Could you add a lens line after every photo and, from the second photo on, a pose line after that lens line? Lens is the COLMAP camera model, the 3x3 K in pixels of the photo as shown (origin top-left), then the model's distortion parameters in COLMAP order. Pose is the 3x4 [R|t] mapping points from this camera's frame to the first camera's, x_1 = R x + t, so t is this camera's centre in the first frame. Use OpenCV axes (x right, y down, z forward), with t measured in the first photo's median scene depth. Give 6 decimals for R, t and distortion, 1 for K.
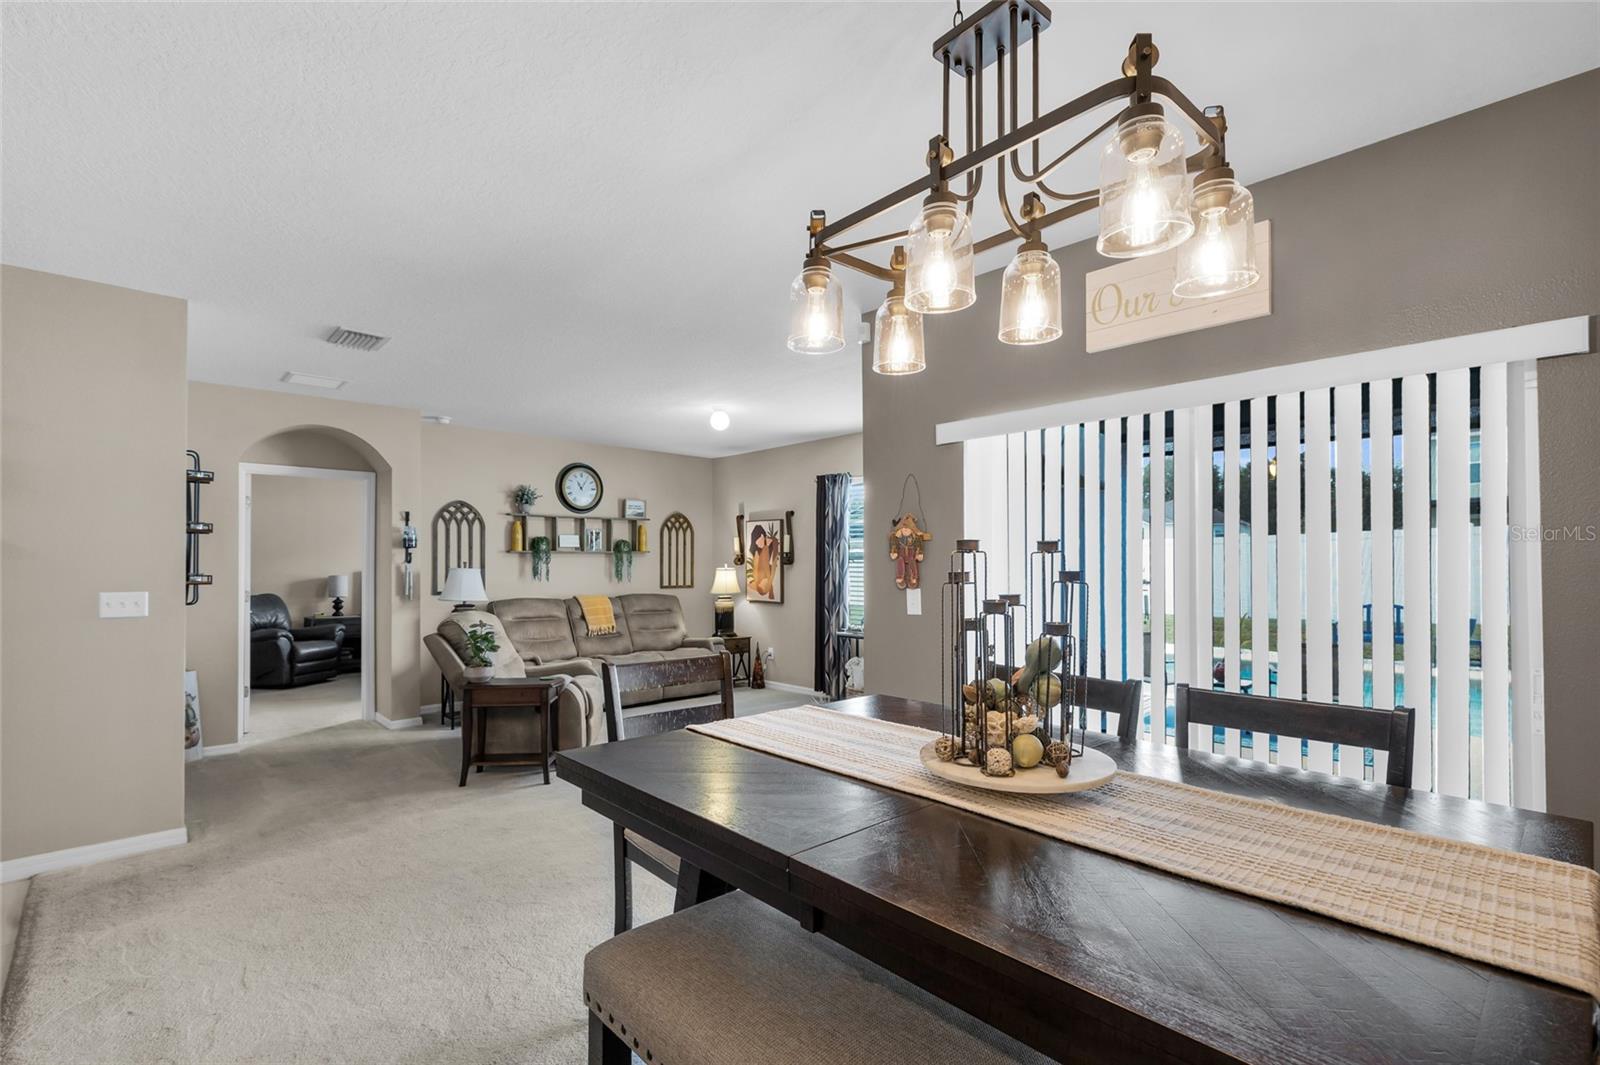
lens RADIAL K [[728.7, 0, 803.7], [0, 728.7, 559.6], [0, 0, 1]] dist [0.001471, 0.000043]
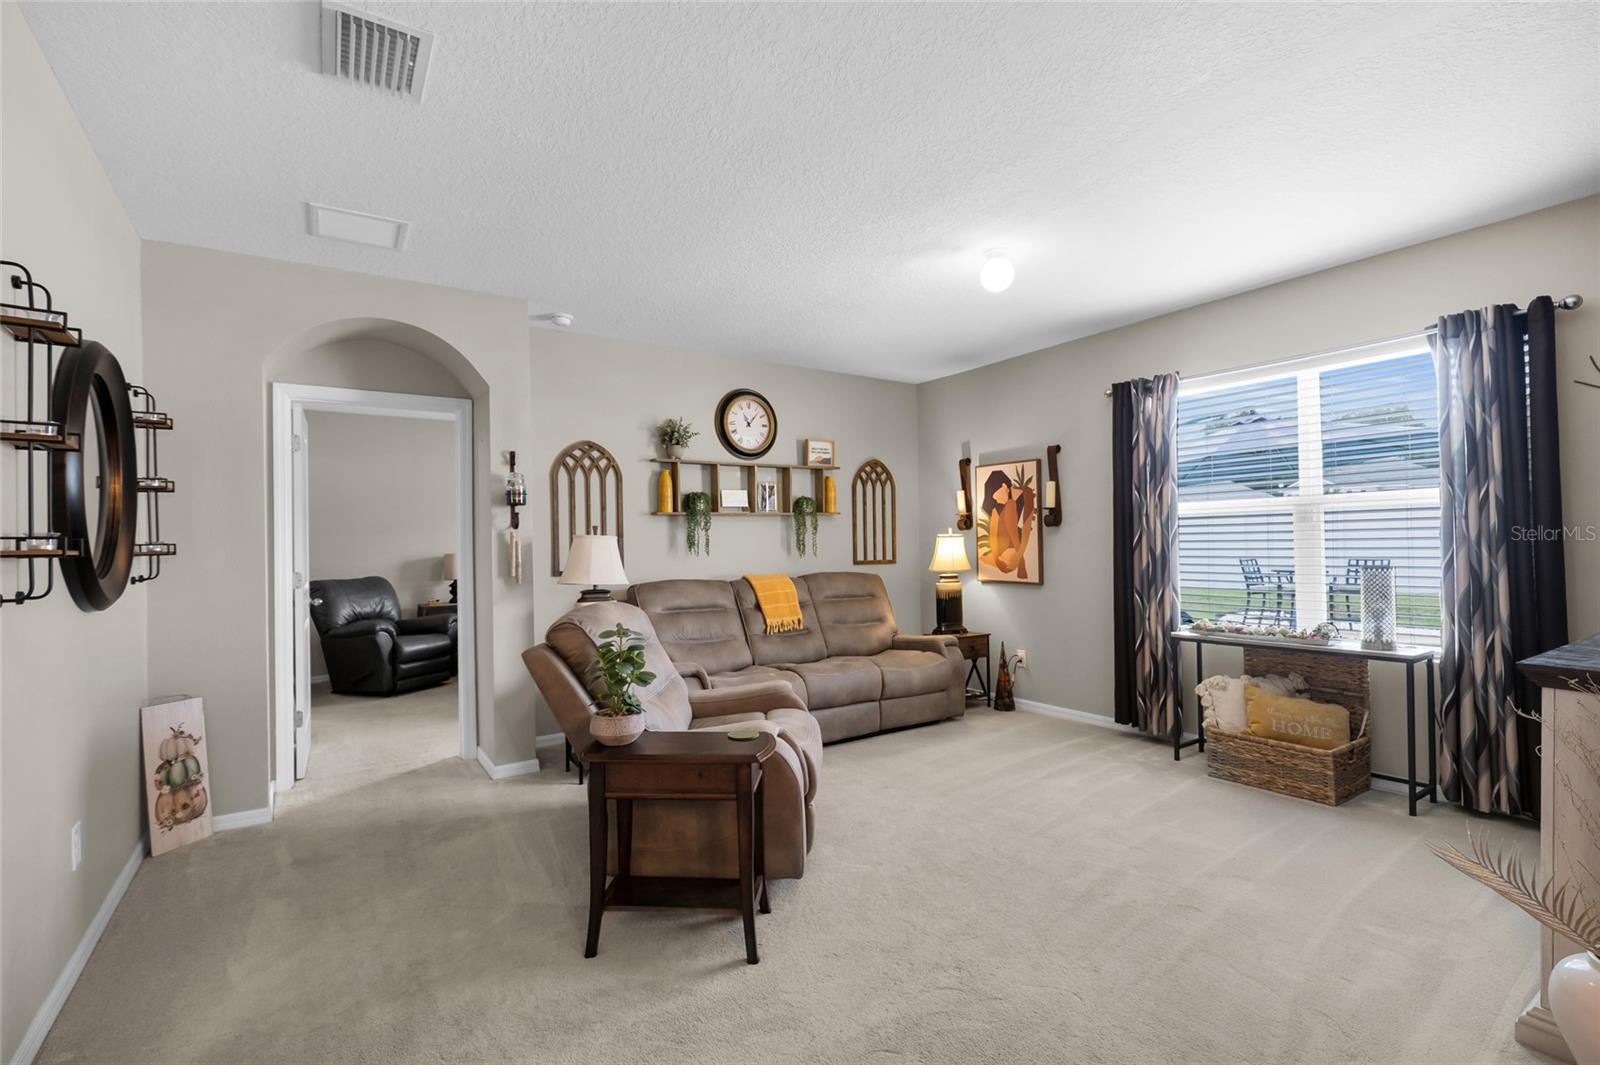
lens RADIAL K [[725.8, 0, 794.4], [0, 725.8, 542.1], [0, 0, 1]] dist [-0.000319, -0.000293]
pose [[0.984057, -0.016248, -0.177110, -0.143498], [0.017012, 0.999851, 0.002797, 0.016357], [0.177039, -0.005766, 0.984187, 0.323774]]
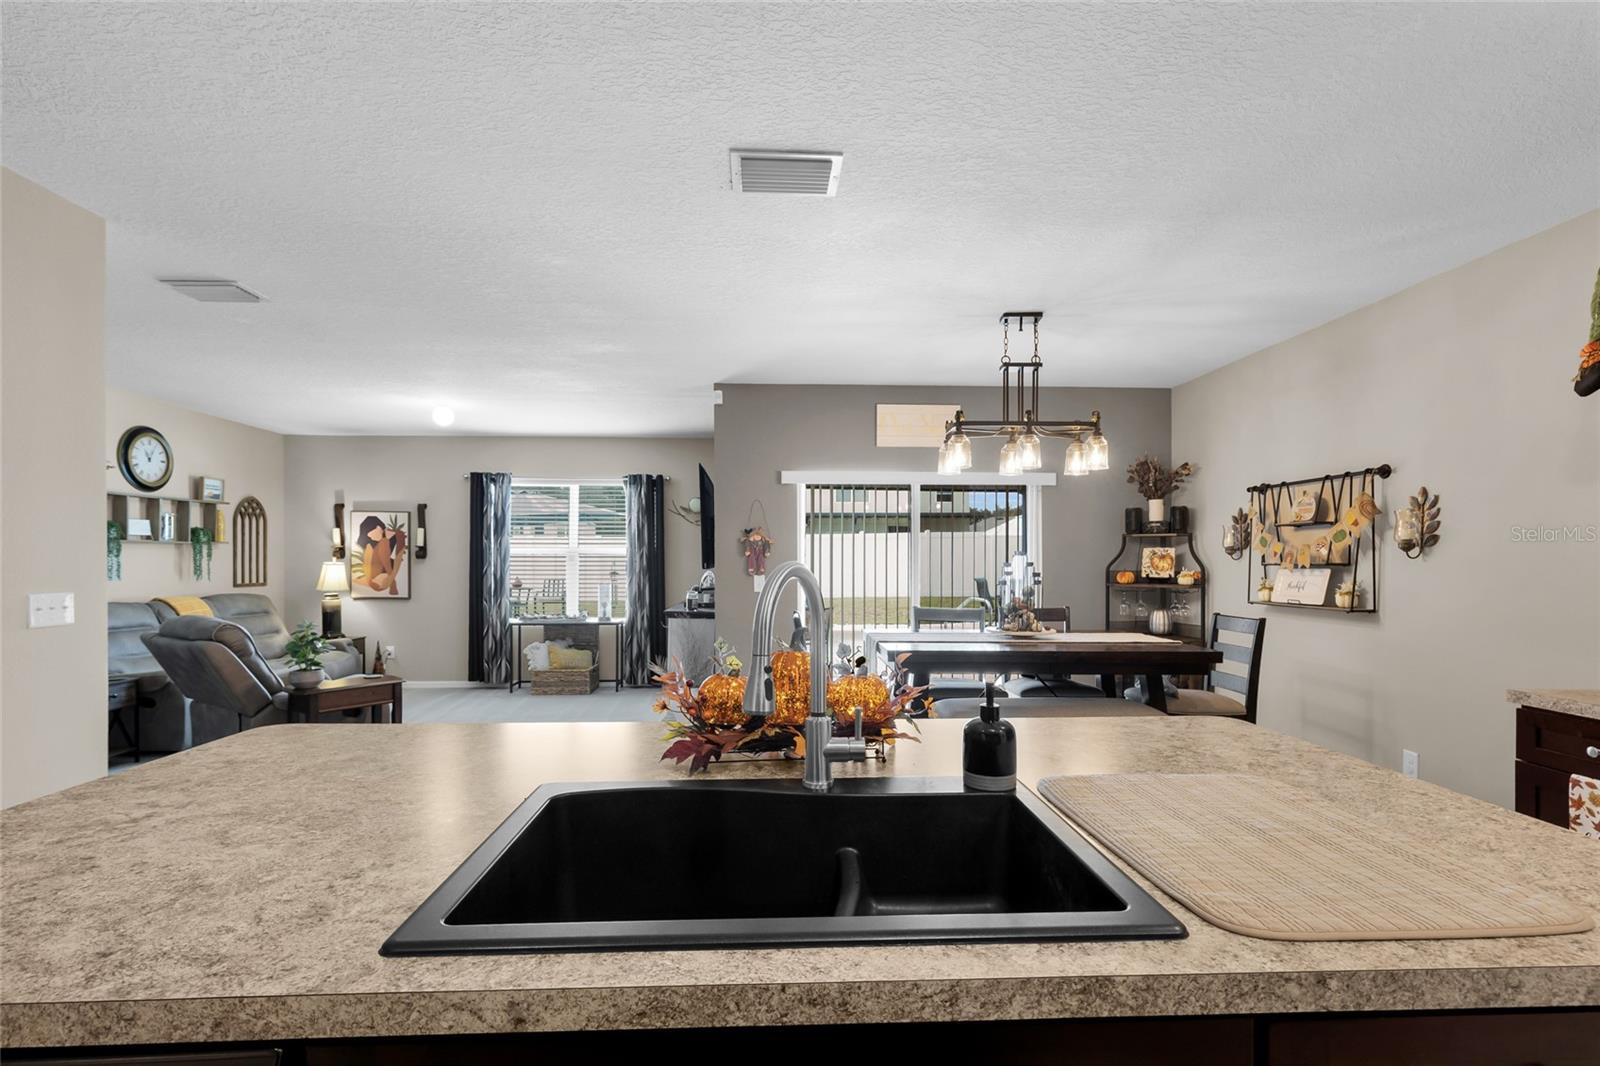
lens RADIAL K [[748.9, 0, 803.1], [0, 748.9, 560.7], [0, 0, 1]] dist [0.000210, -0.000104]
pose [[0.653615, 0.000120, 0.756827, -0.470556], [-0.007095, 0.999957, 0.005969, 0.000142], [-0.756794, -0.009271, 0.653588, -0.047201]]
